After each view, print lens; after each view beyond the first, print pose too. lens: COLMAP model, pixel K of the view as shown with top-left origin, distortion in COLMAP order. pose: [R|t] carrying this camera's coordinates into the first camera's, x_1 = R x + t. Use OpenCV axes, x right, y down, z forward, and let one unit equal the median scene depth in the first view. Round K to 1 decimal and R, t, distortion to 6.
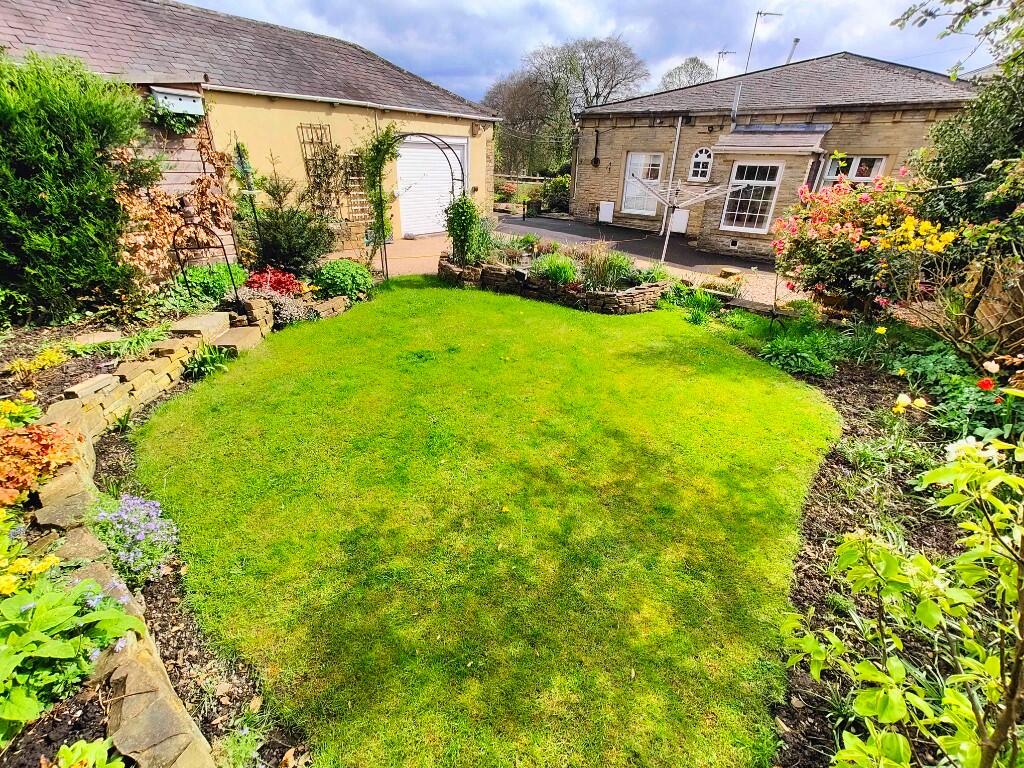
lens RADIAL K [[451.1, 0, 509.4], [0, 451.1, 380.2], [0, 0, 1]] dist [0.009476, -0.000254]
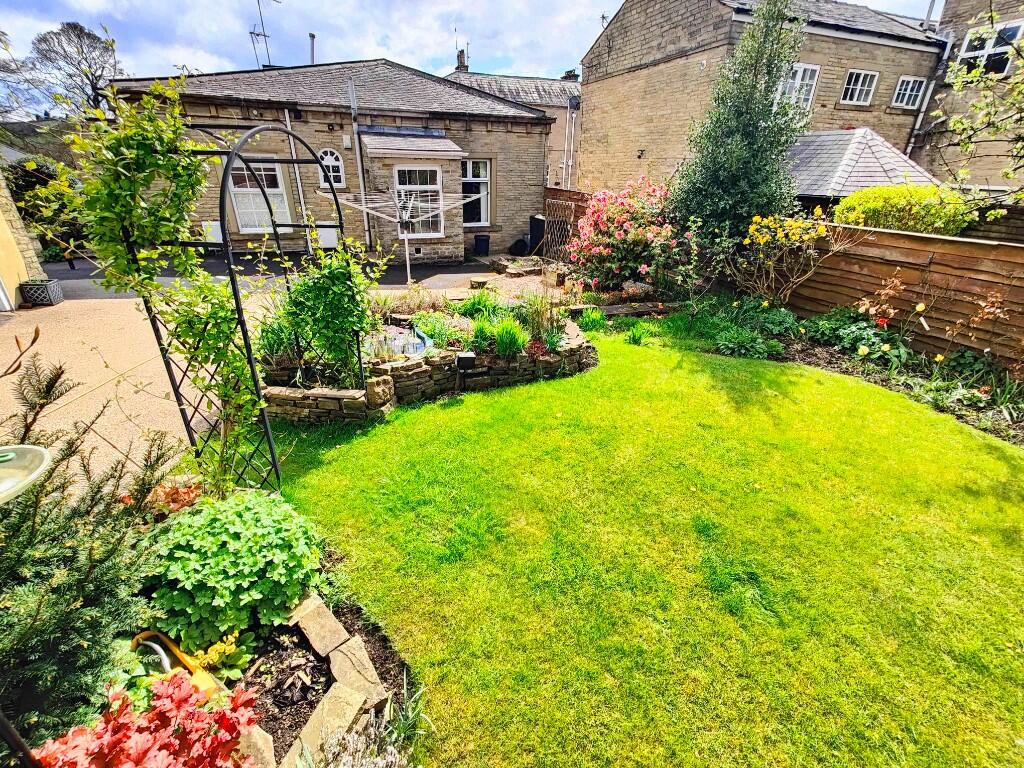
lens RADIAL K [[451.1, 0, 509.4], [0, 451.1, 380.2], [0, 0, 1]] dist [0.009476, -0.000254]
pose [[0.515333, -0.382738, 0.766775, -0.259413], [0.375459, 0.905123, 0.199457, -0.185609], [-0.770365, 0.185106, 0.610142, 0.342920]]
